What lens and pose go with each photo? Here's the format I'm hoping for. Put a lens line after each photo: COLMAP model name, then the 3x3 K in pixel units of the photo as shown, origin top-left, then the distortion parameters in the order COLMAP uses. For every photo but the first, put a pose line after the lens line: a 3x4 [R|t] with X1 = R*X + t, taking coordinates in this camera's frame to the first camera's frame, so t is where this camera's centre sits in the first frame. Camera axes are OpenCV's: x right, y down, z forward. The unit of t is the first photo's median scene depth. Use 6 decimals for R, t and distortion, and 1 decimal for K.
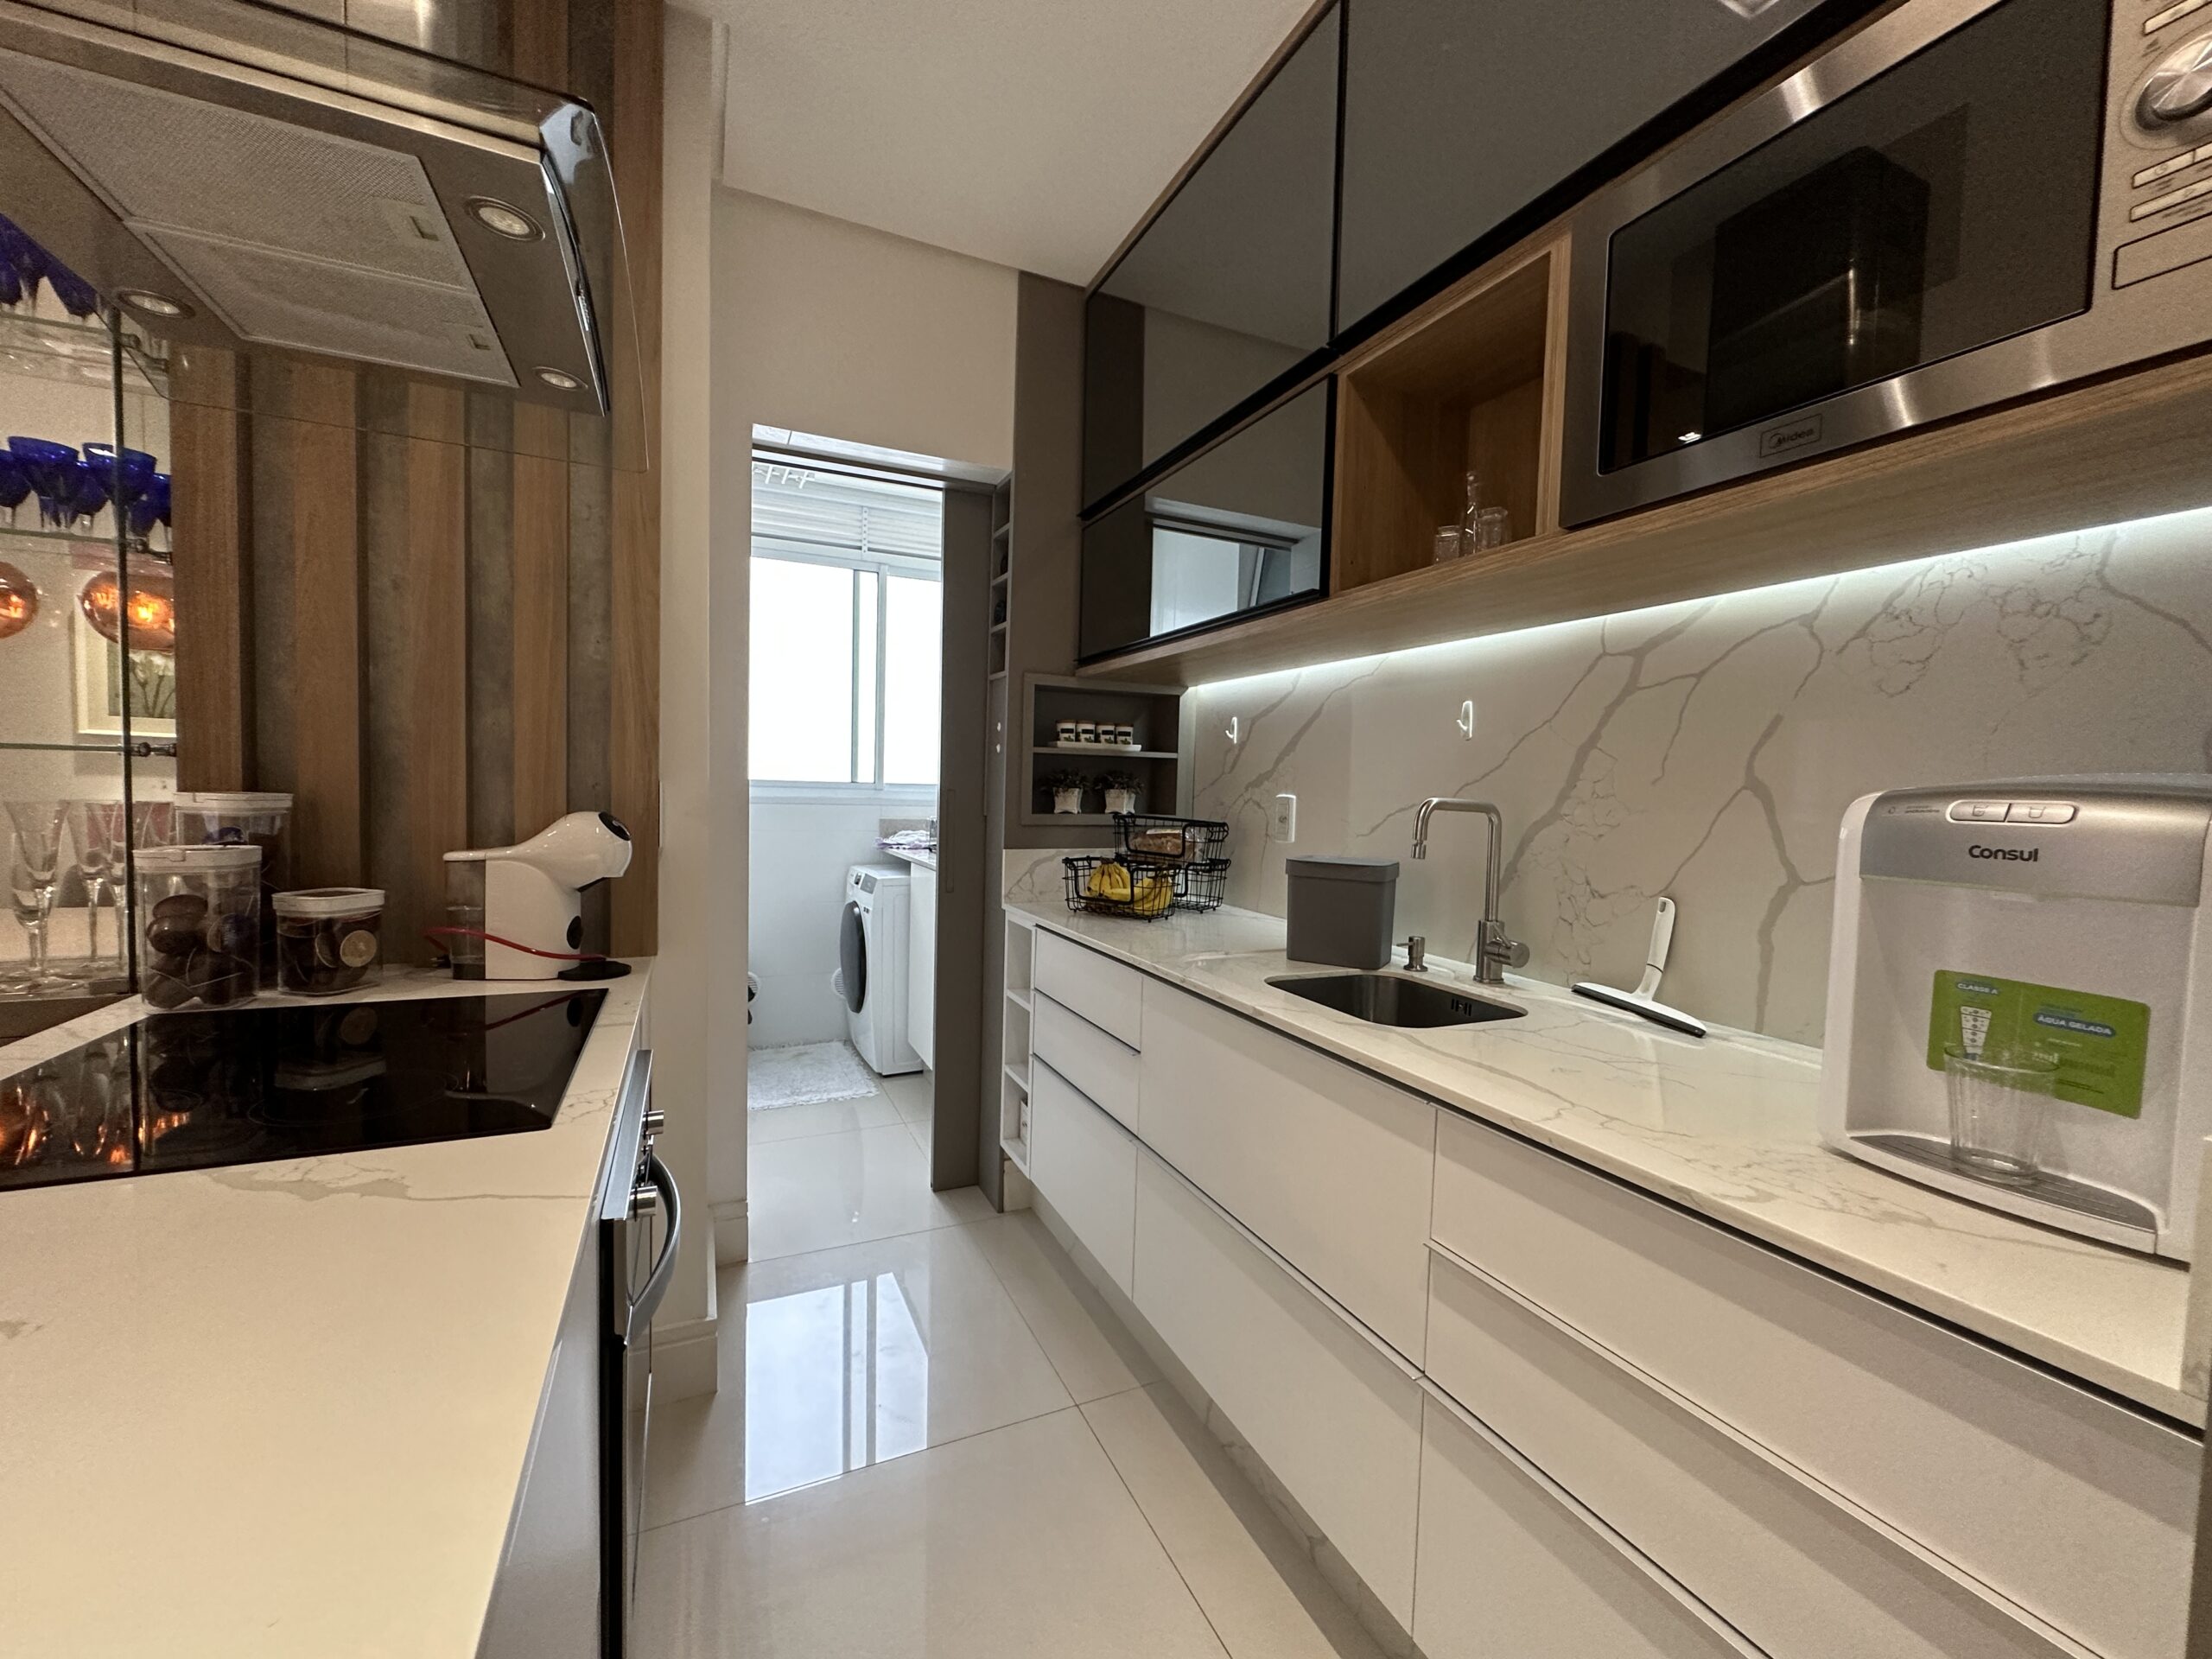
lens RADIAL K [[885.7, 0, 1098.8], [0, 885.7, 827.5], [0, 0, 1]] dist [-0.001276, 0.000254]
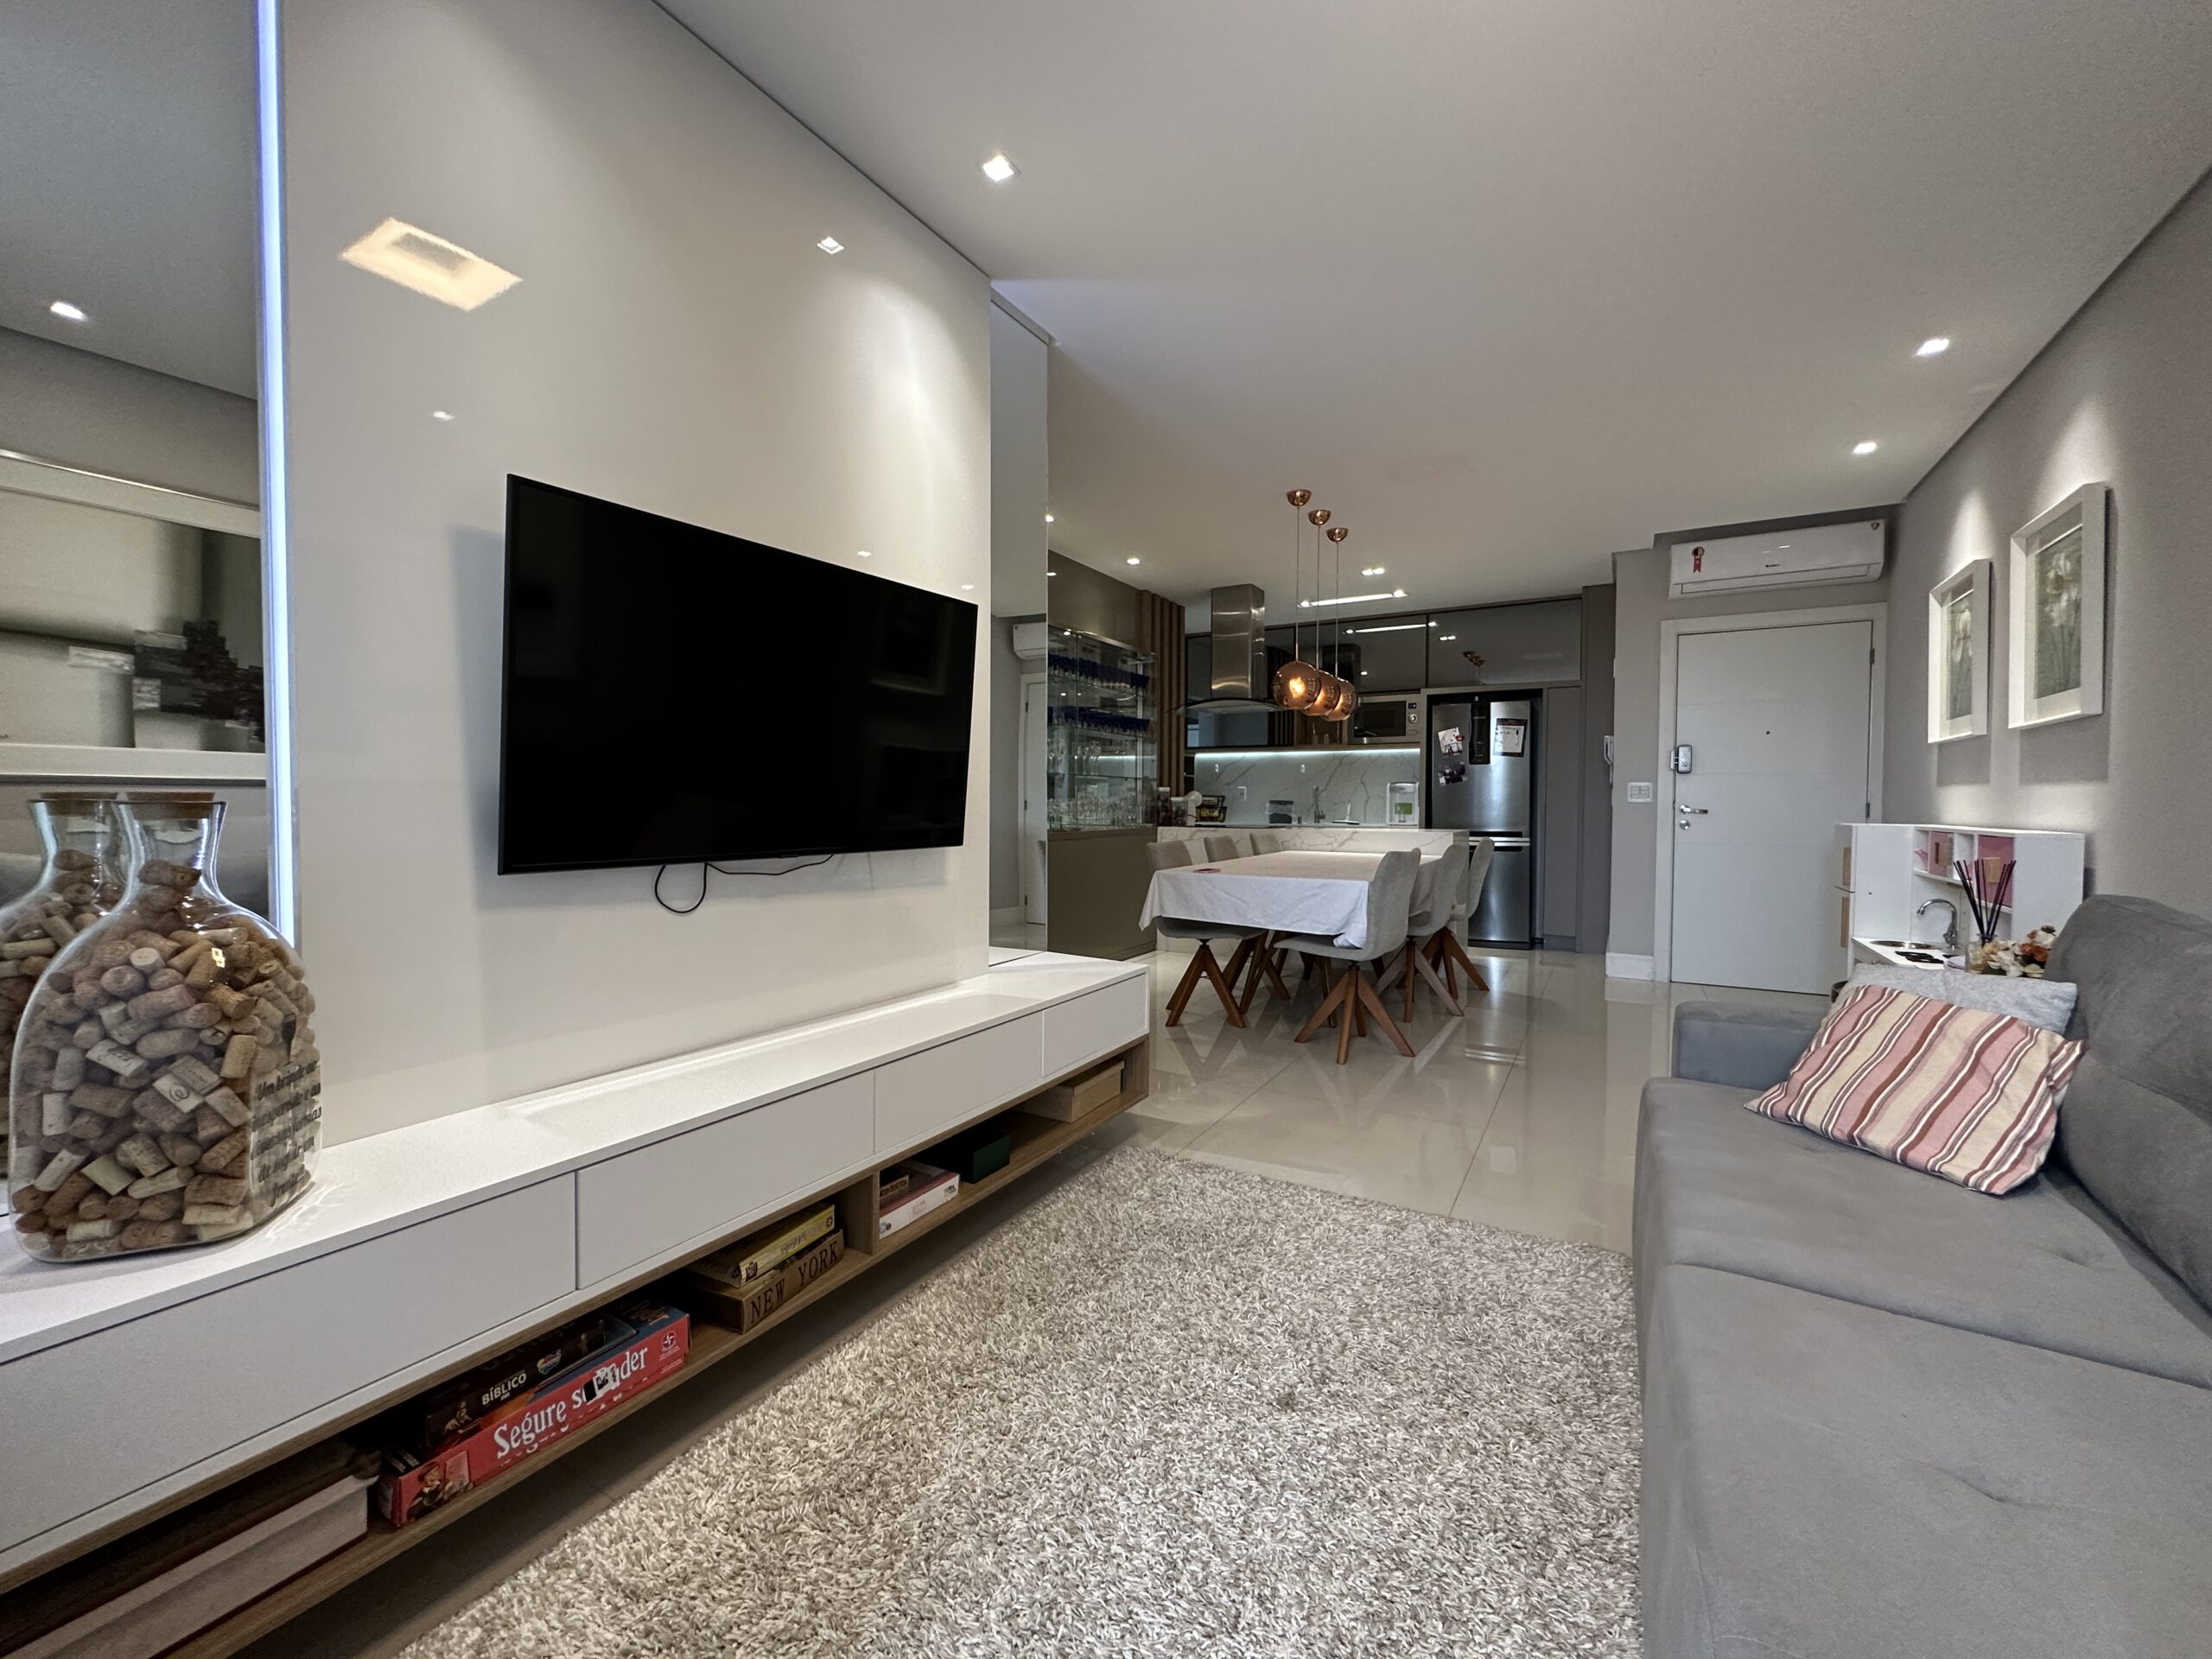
lens RADIAL K [[885.7, 0, 1098.8], [0, 885.7, 827.5], [0, 0, 1]] dist [-0.001276, 0.000254]
pose [[0.819977, -0.040785, 0.570942, -6.179146], [0.044954, 0.998966, 0.006798, 0.205210], [-0.570628, 0.020092, 0.820963, -4.318943]]
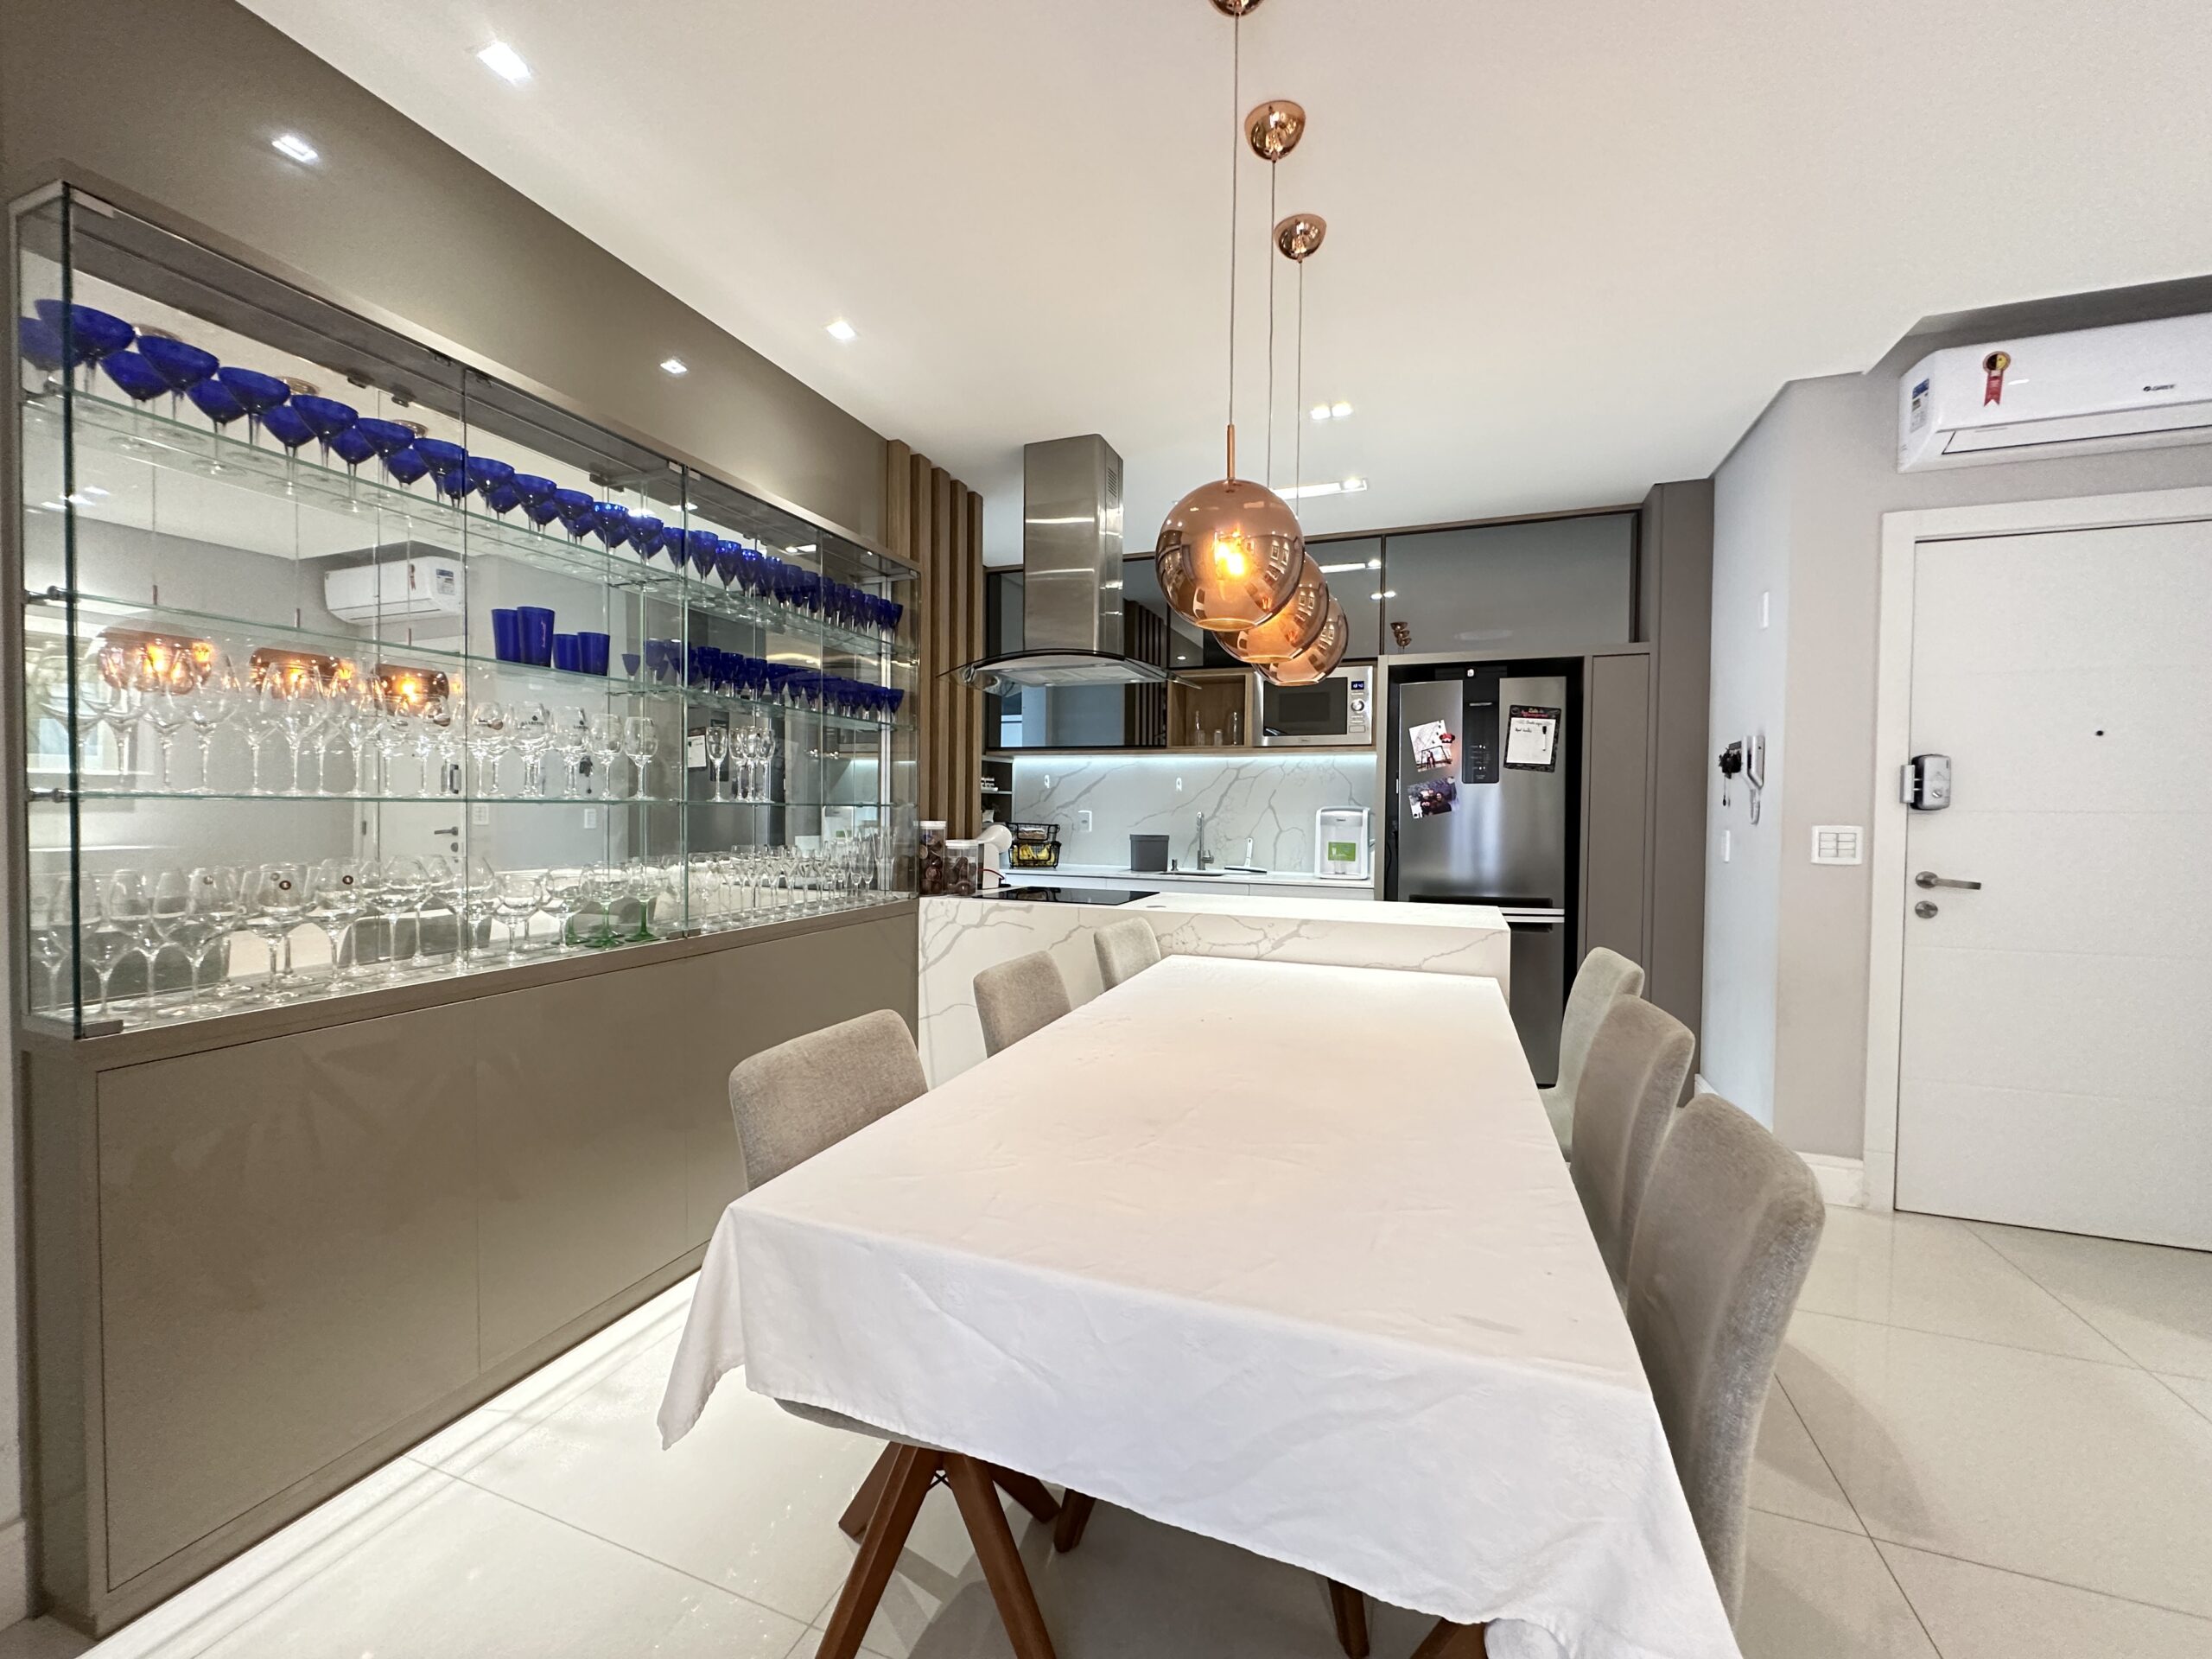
lens RADIAL K [[885.7, 0, 1098.8], [0, 885.7, 827.5], [0, 0, 1]] dist [-0.001276, 0.000254]
pose [[0.712567, -0.034350, 0.700763, -3.671673], [0.040887, 0.999136, 0.007400, -0.026399], [-0.700412, 0.023379, 0.713356, -1.802666]]
